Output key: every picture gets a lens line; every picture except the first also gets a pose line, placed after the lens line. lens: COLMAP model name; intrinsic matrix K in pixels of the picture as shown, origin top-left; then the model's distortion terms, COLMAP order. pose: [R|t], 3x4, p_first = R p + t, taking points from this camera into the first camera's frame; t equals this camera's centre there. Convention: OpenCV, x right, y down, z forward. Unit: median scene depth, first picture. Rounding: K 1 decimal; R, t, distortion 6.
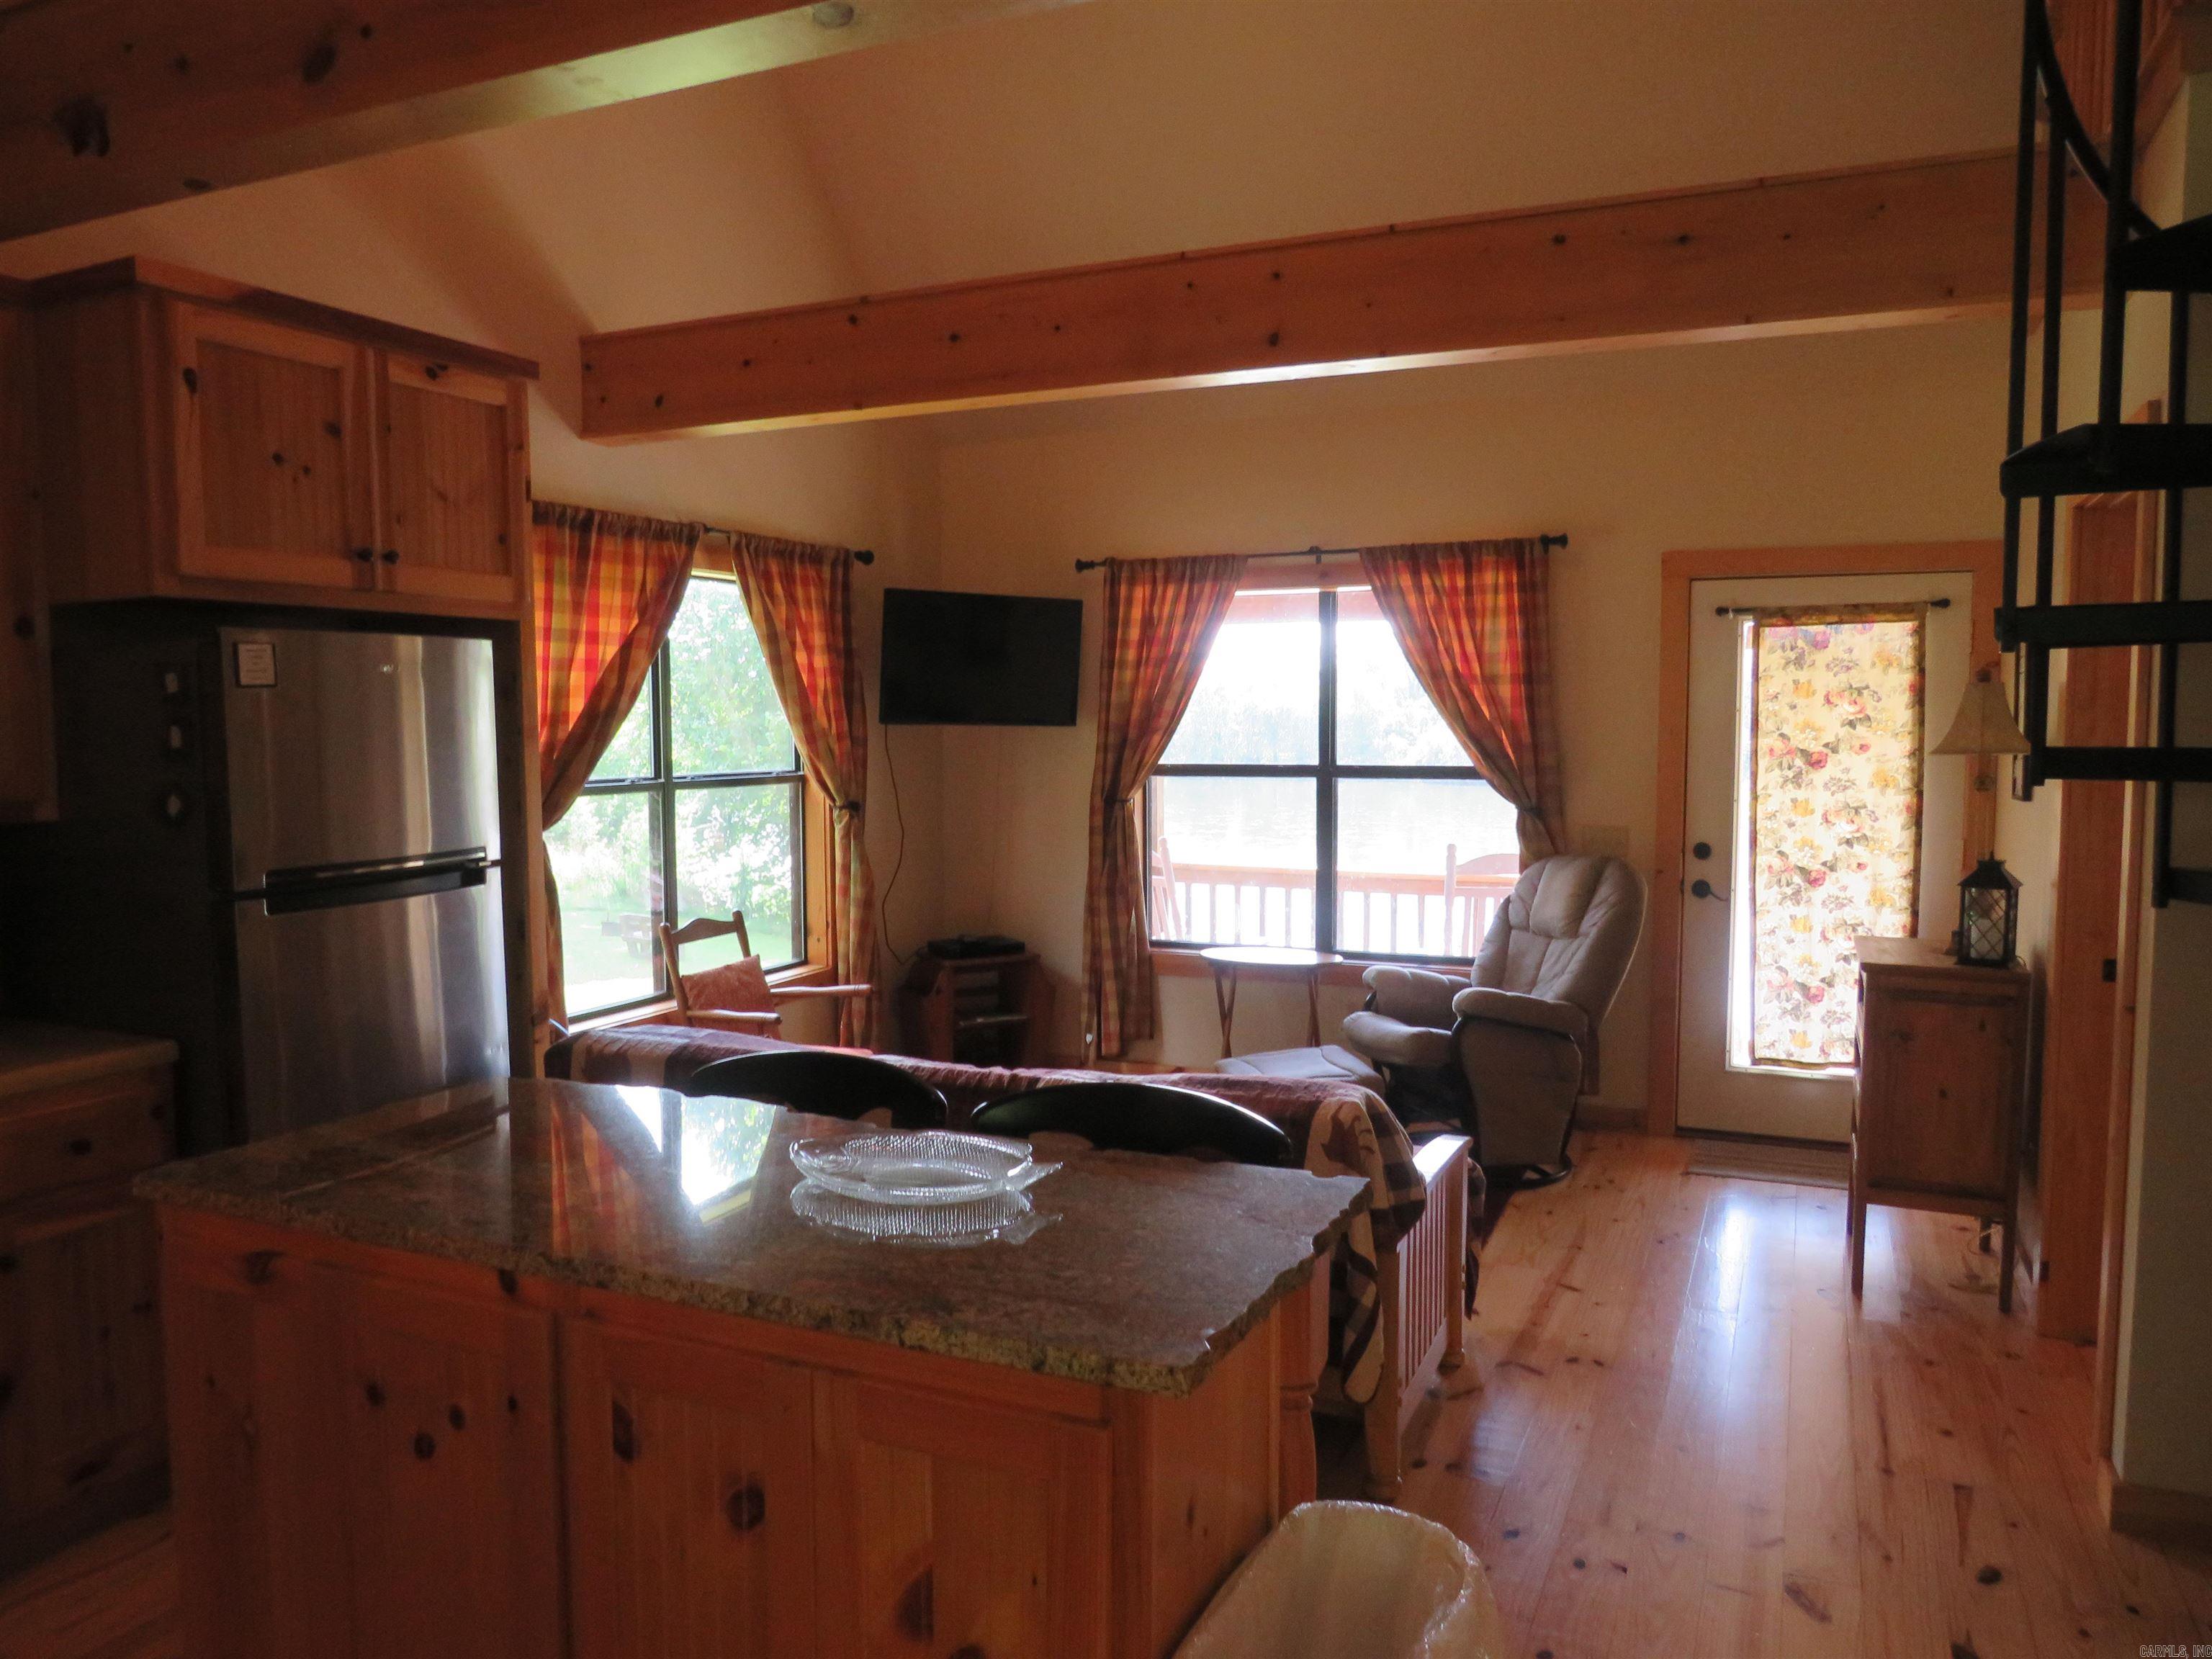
lens RADIAL K [[1564.9, 0, 1108.7], [0, 1564.9, 841.3], [0, 0, 1]] dist [-0.042314, 0.044522]
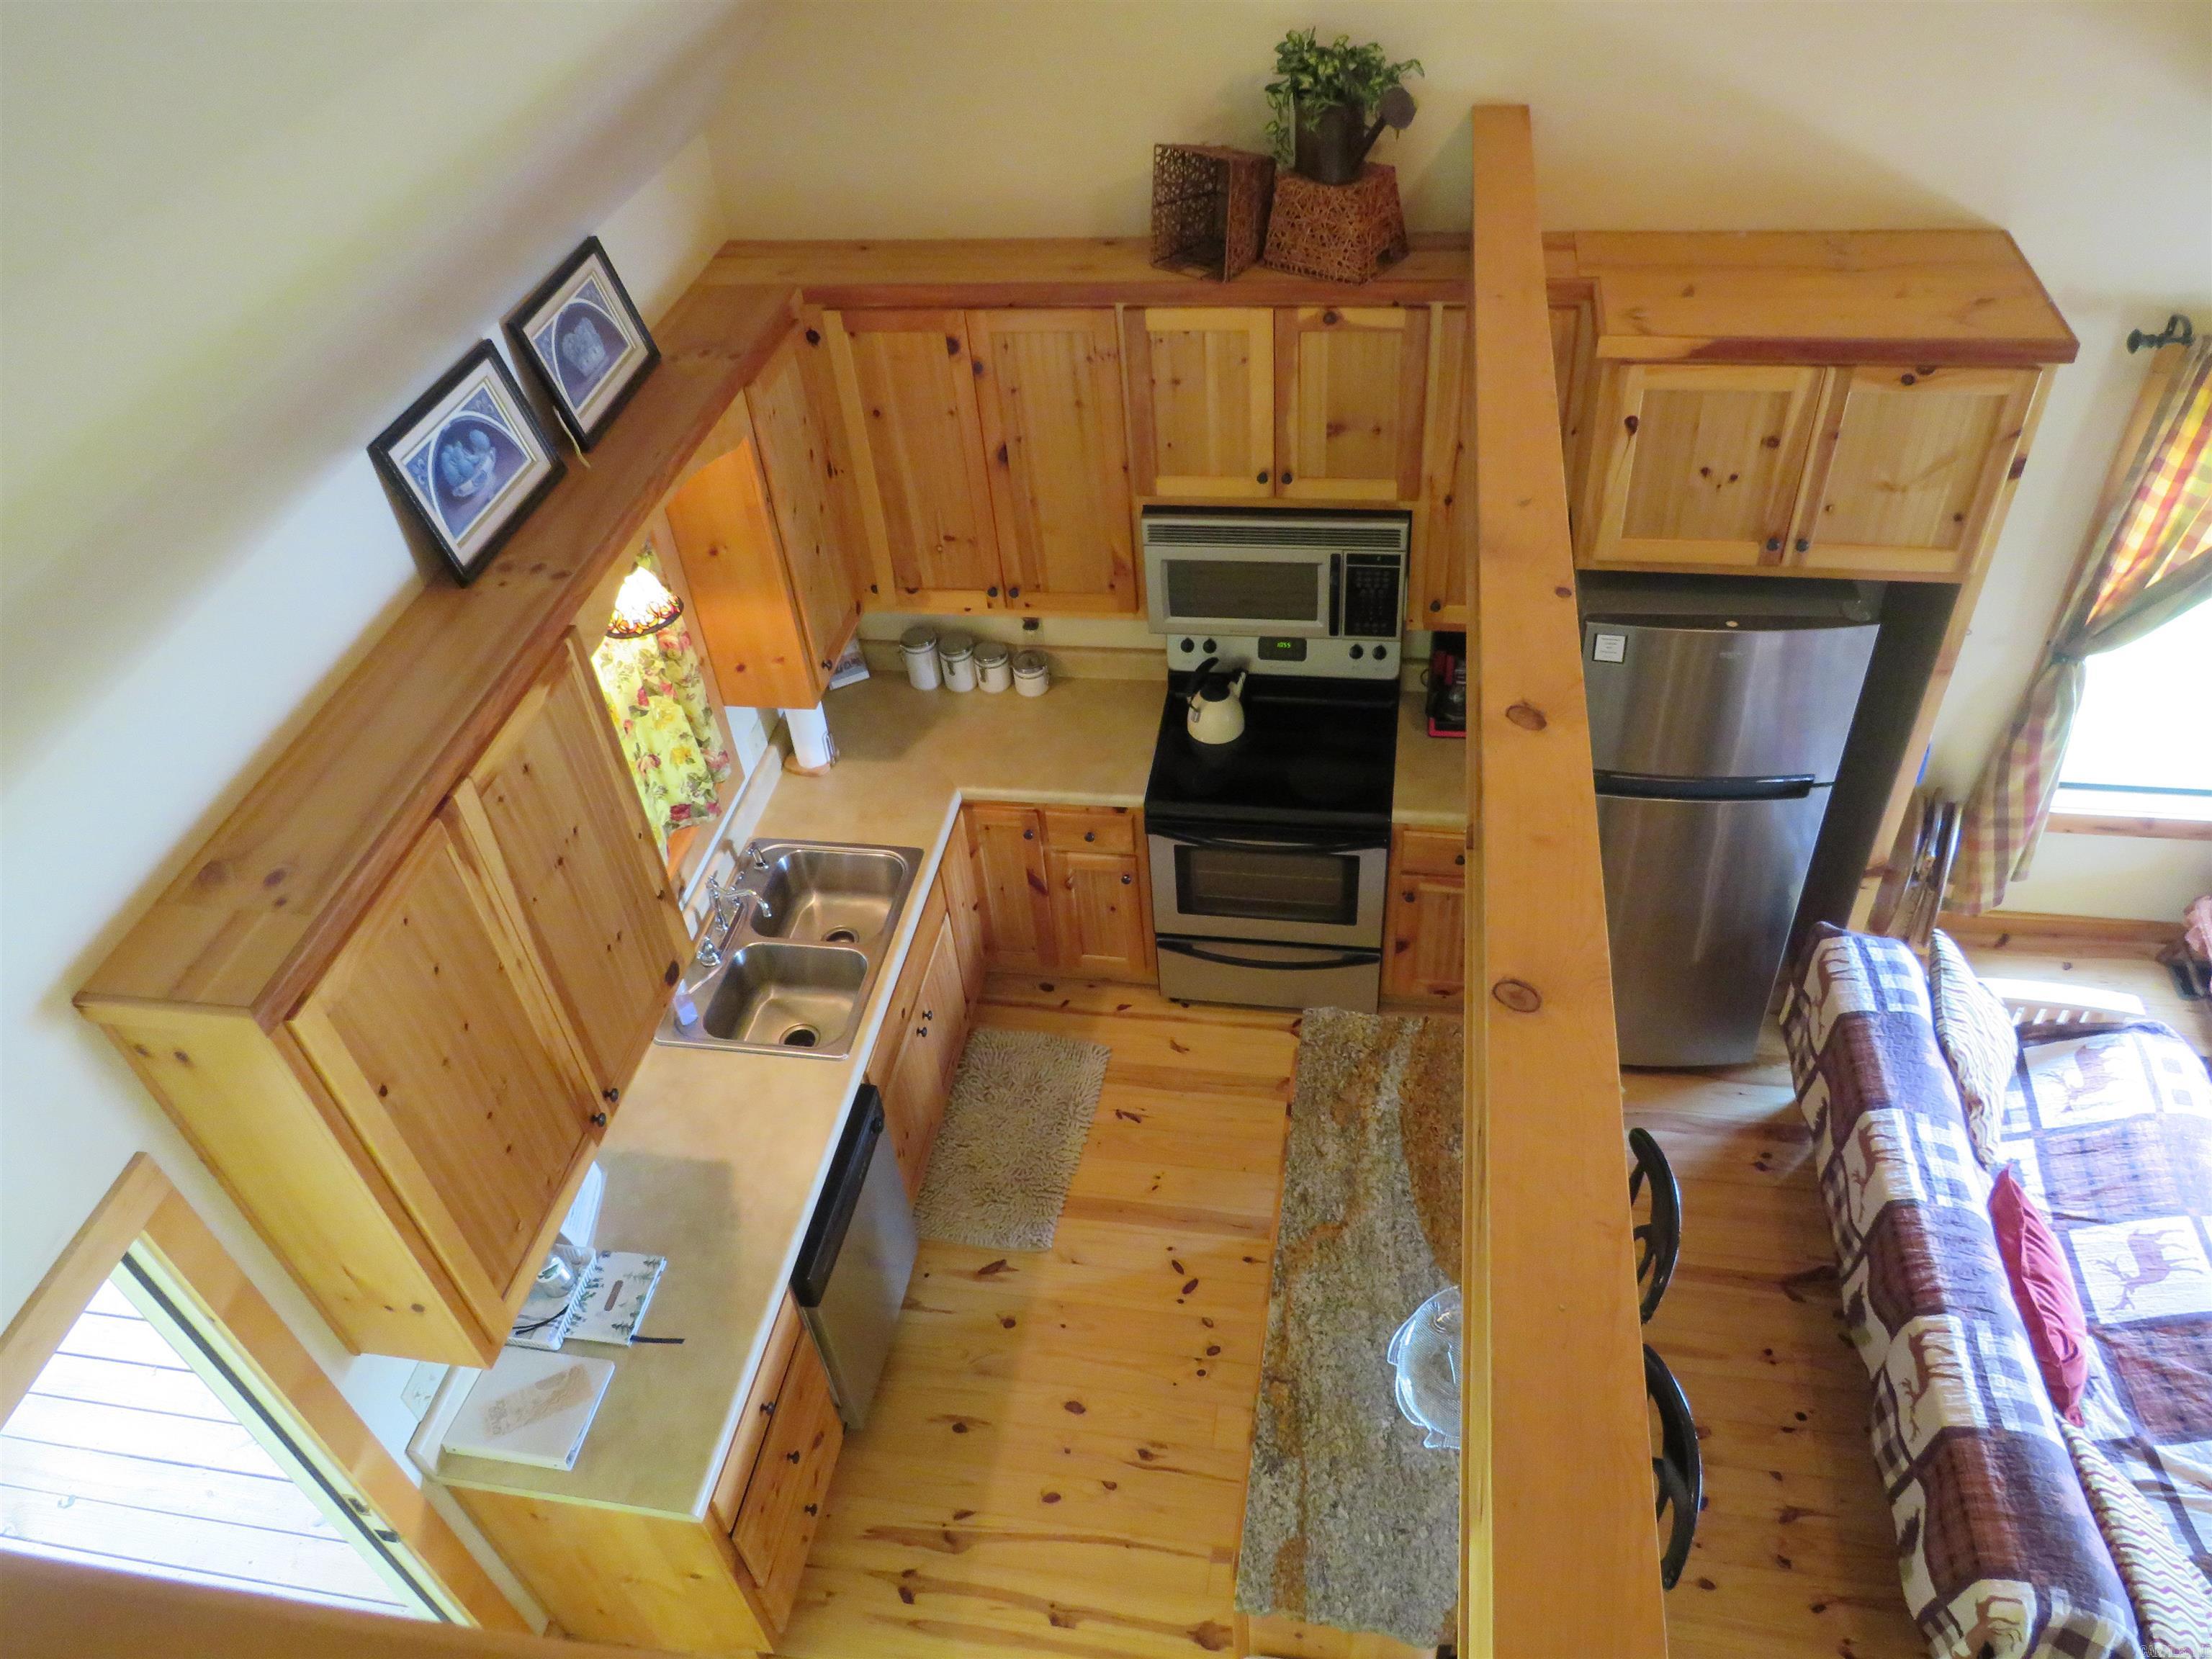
lens RADIAL K [[1564.9, 0, 1108.7], [0, 1564.9, 841.3], [0, 0, 1]] dist [-0.042314, 0.044522]
pose [[0.238542, 0.643862, -0.727008, 0.372322], [-0.006279, 0.749625, 0.661833, -0.774154], [0.971112, -0.153310, 0.182859, 0.288488]]
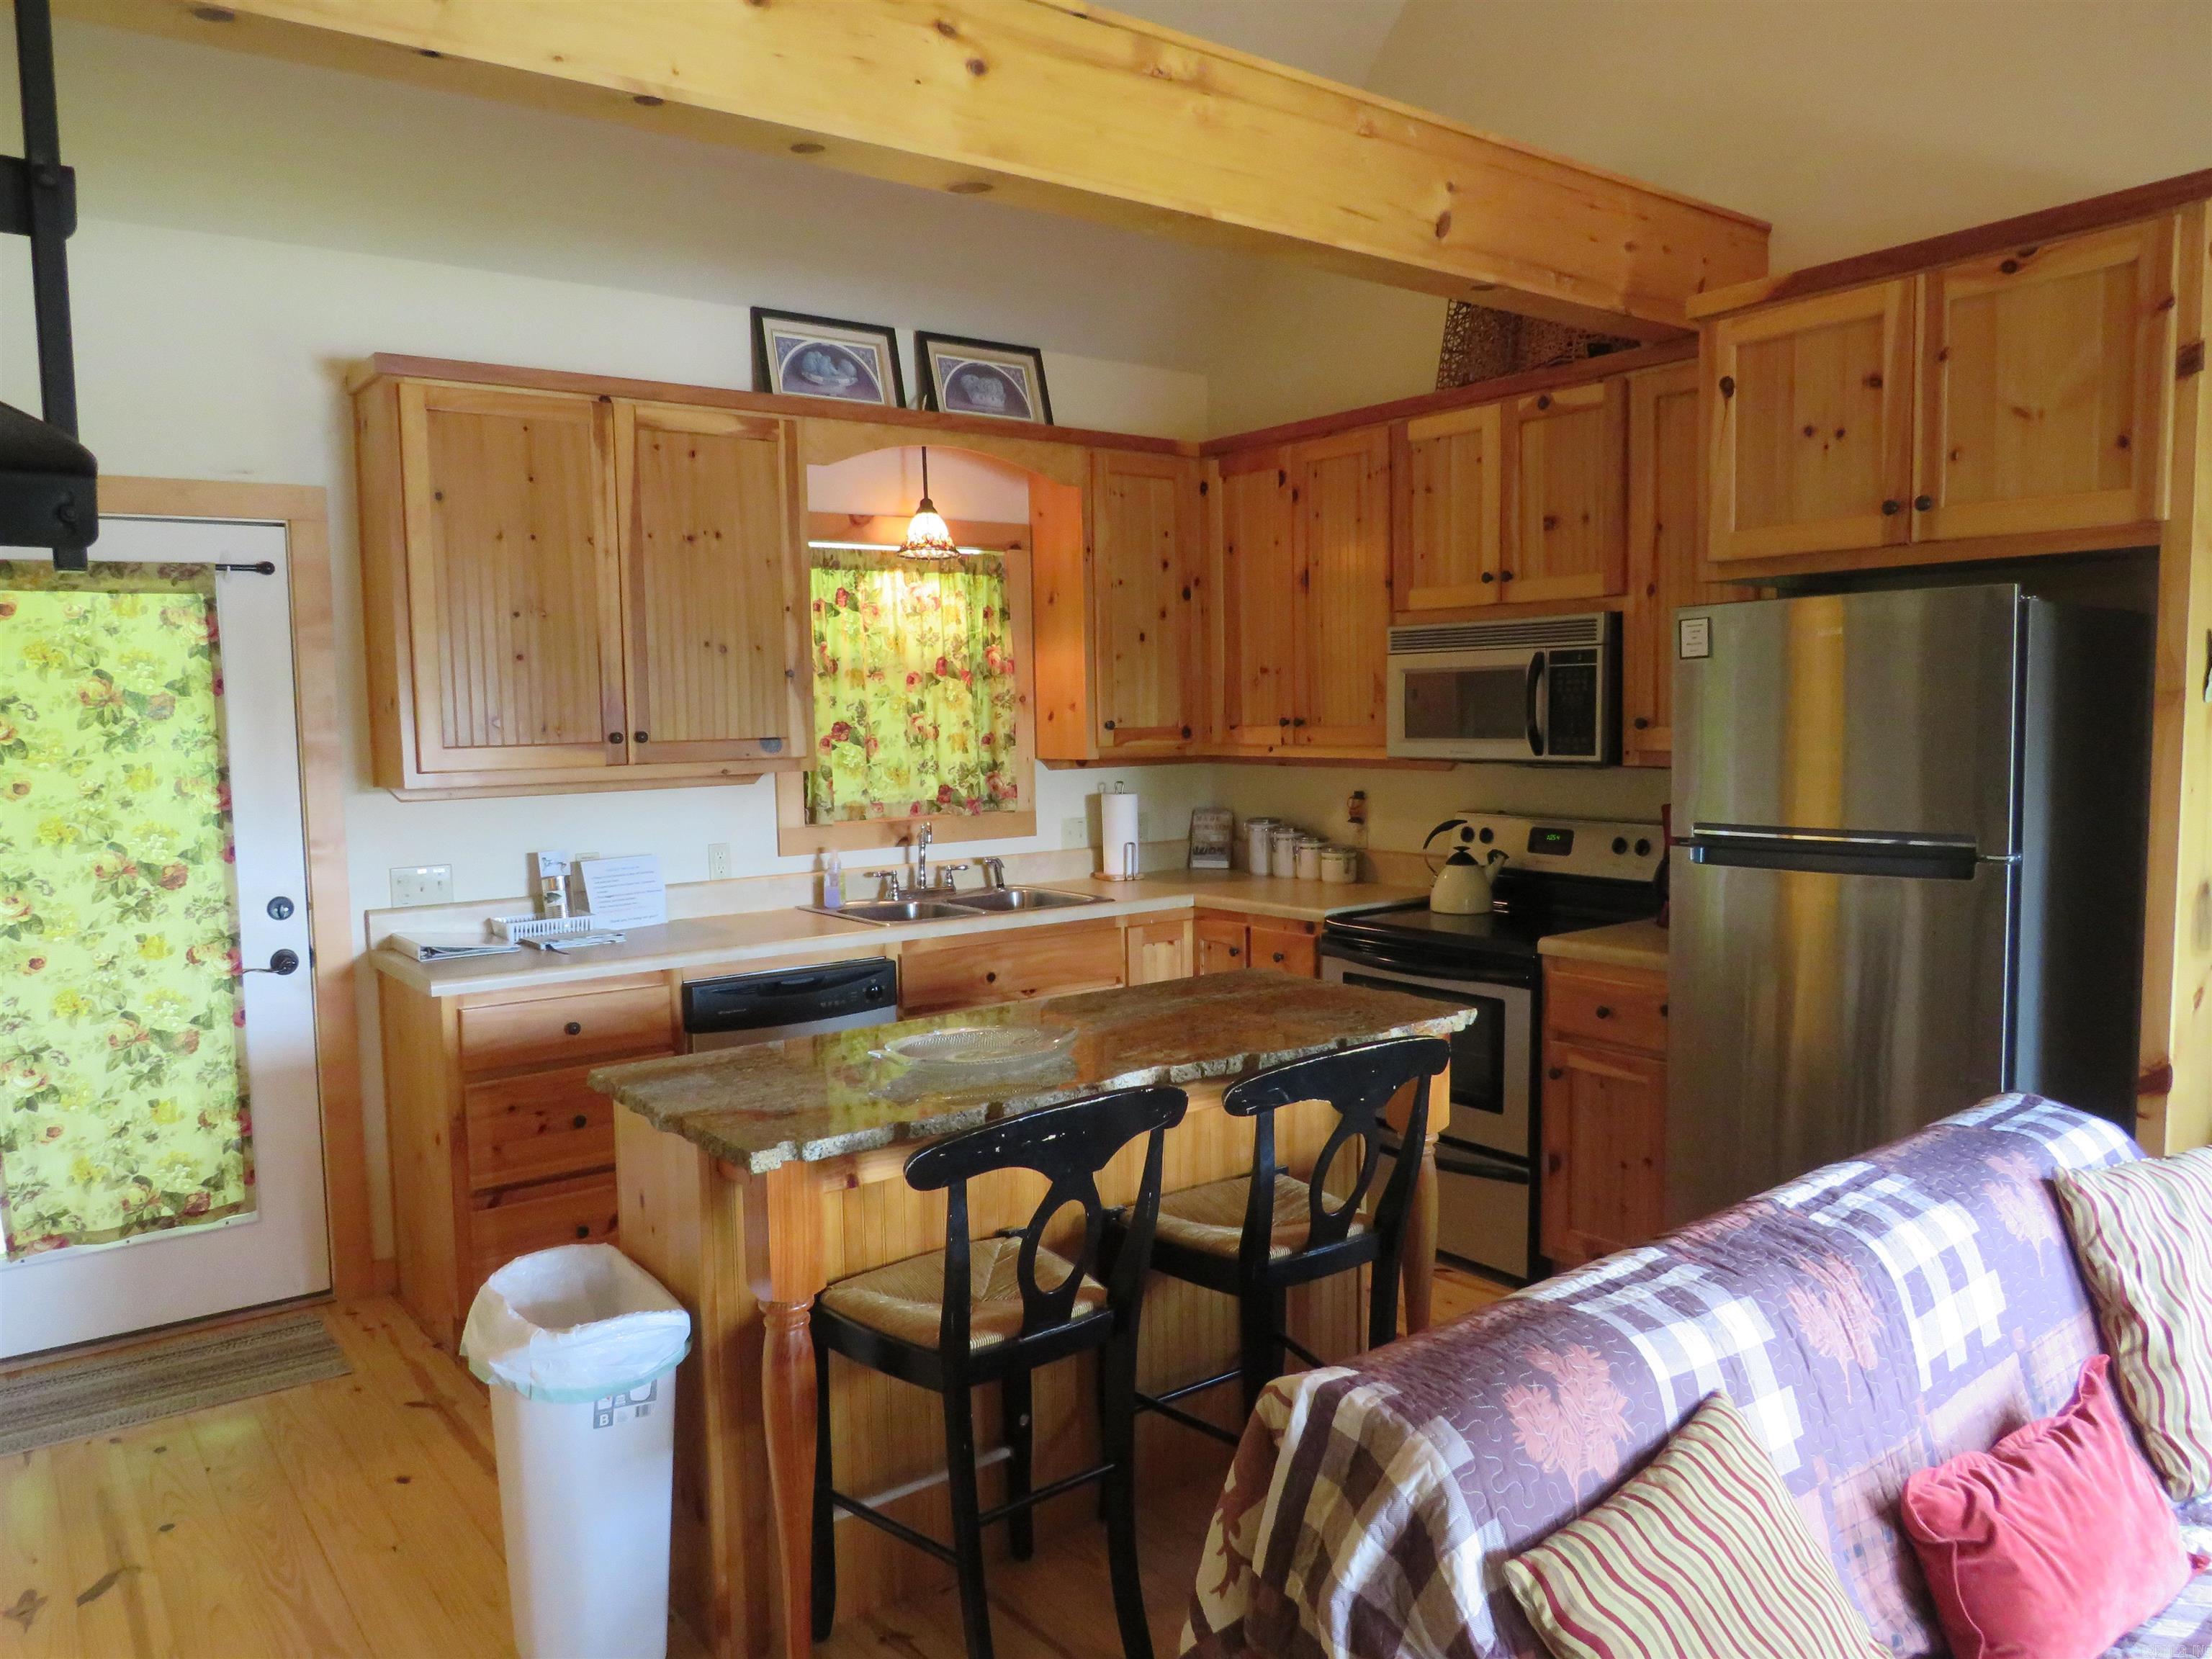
lens RADIAL K [[1564.9, 0, 1108.7], [0, 1564.9, 841.3], [0, 0, 1]] dist [-0.042314, 0.044522]
pose [[-0.479966, 0.095999, -0.872019, 0.580901], [-0.050488, 0.989325, 0.136702, -0.090503], [0.875833, 0.109639, -0.469995, 1.053198]]
